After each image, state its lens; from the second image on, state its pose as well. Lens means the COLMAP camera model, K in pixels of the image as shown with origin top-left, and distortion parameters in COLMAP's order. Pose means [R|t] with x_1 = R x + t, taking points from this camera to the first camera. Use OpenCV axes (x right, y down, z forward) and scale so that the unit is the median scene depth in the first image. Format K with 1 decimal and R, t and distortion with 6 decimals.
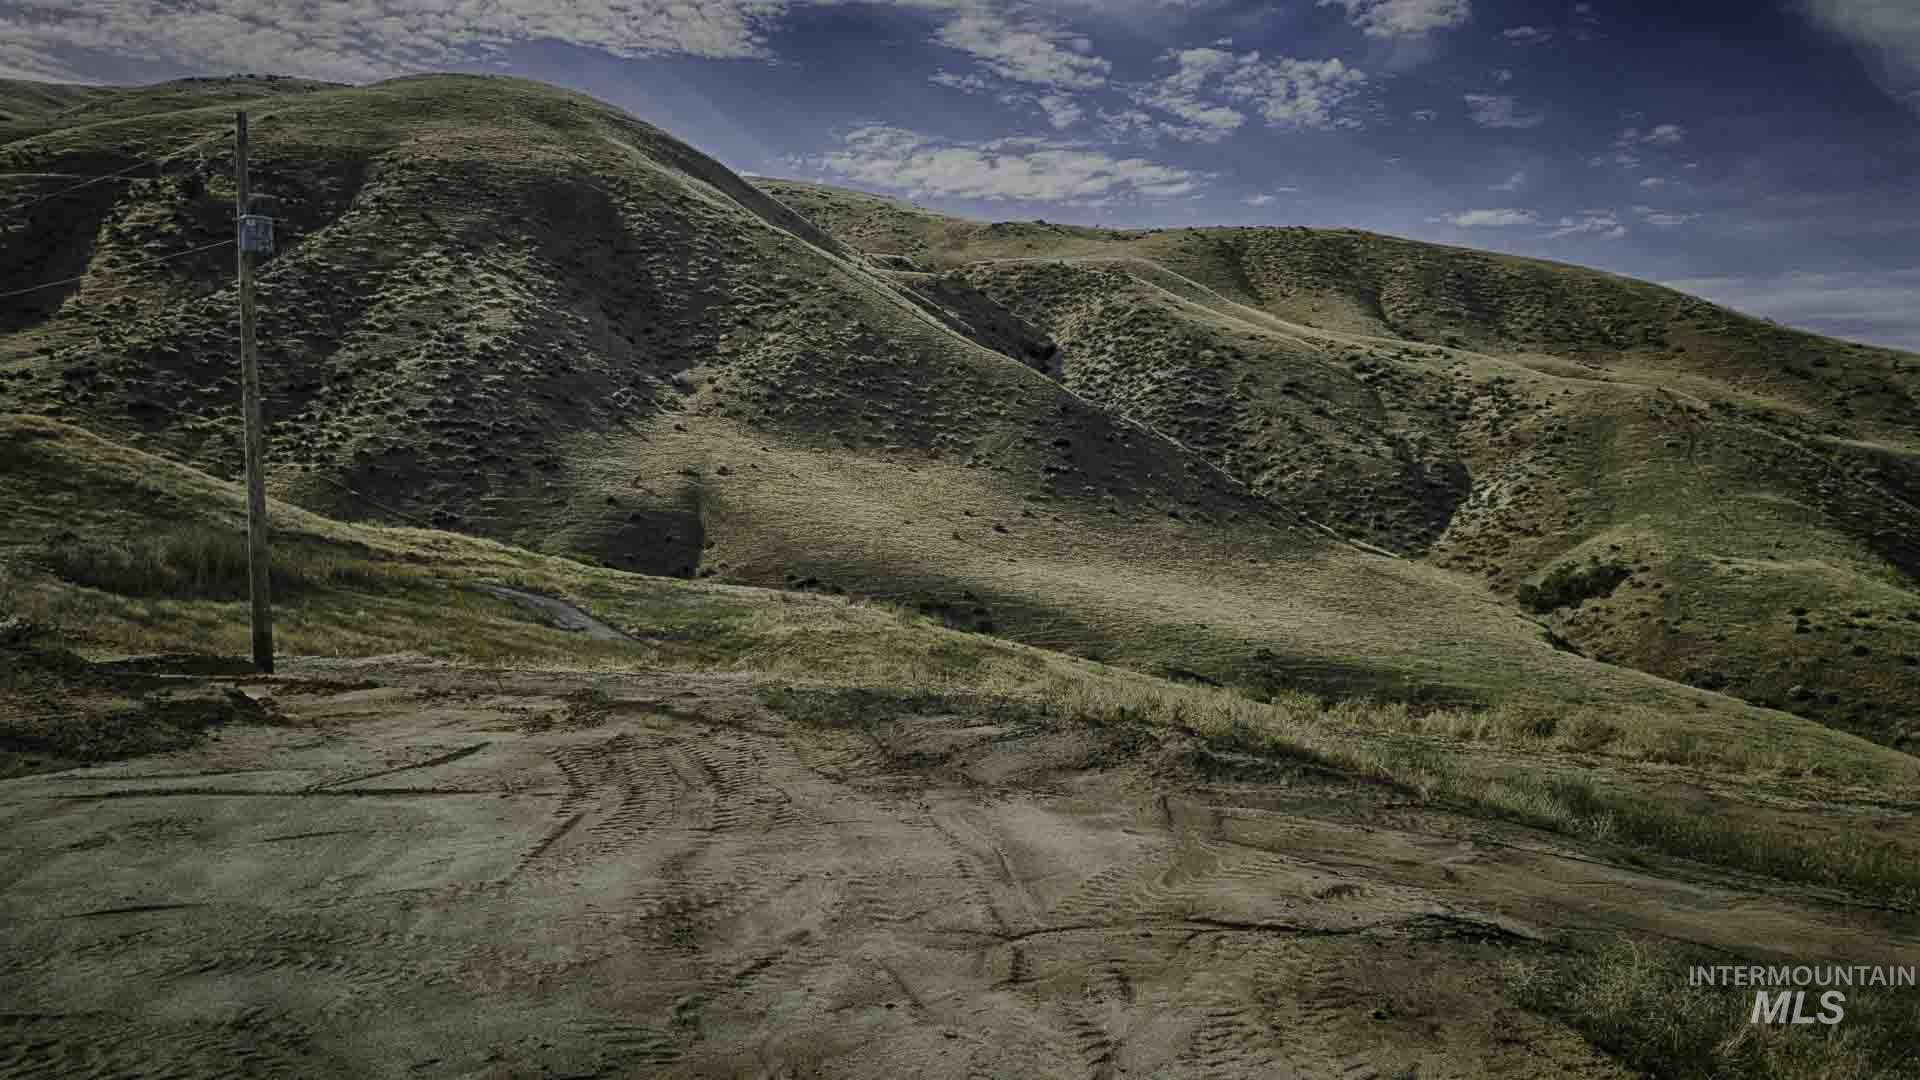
lens RADIAL K [[1345.7, 0, 954.6], [0, 1345.7, 535.0], [0, 0, 1]] dist [0.074040, -0.075460]
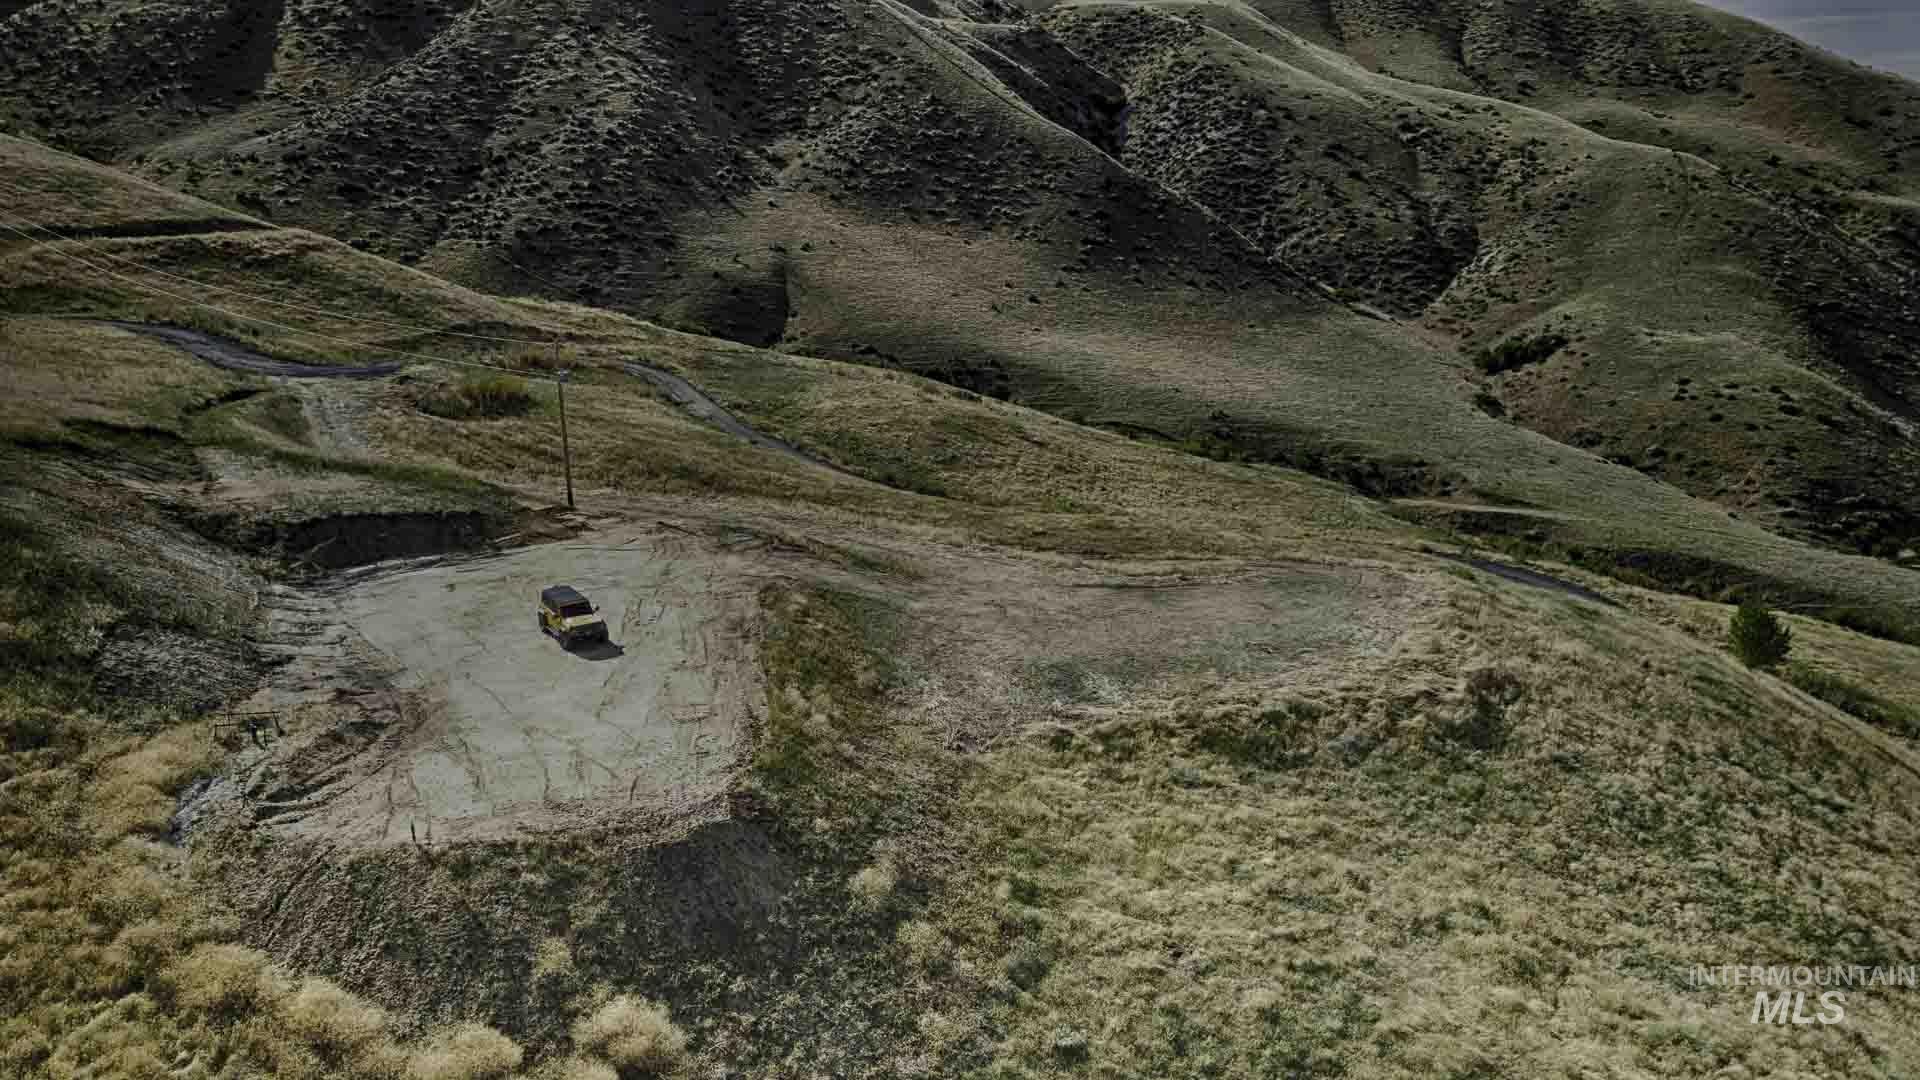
lens RADIAL K [[1347.6, 0, 952.7], [0, 1347.6, 539.1], [0, 0, 1]] dist [0.058379, -0.055134]
pose [[0.995542, 0.028534, -0.089899, 0.063806], [-0.008295, 0.975935, 0.217906, -0.047807], [0.093954, -0.216188, 0.971821, -0.189038]]
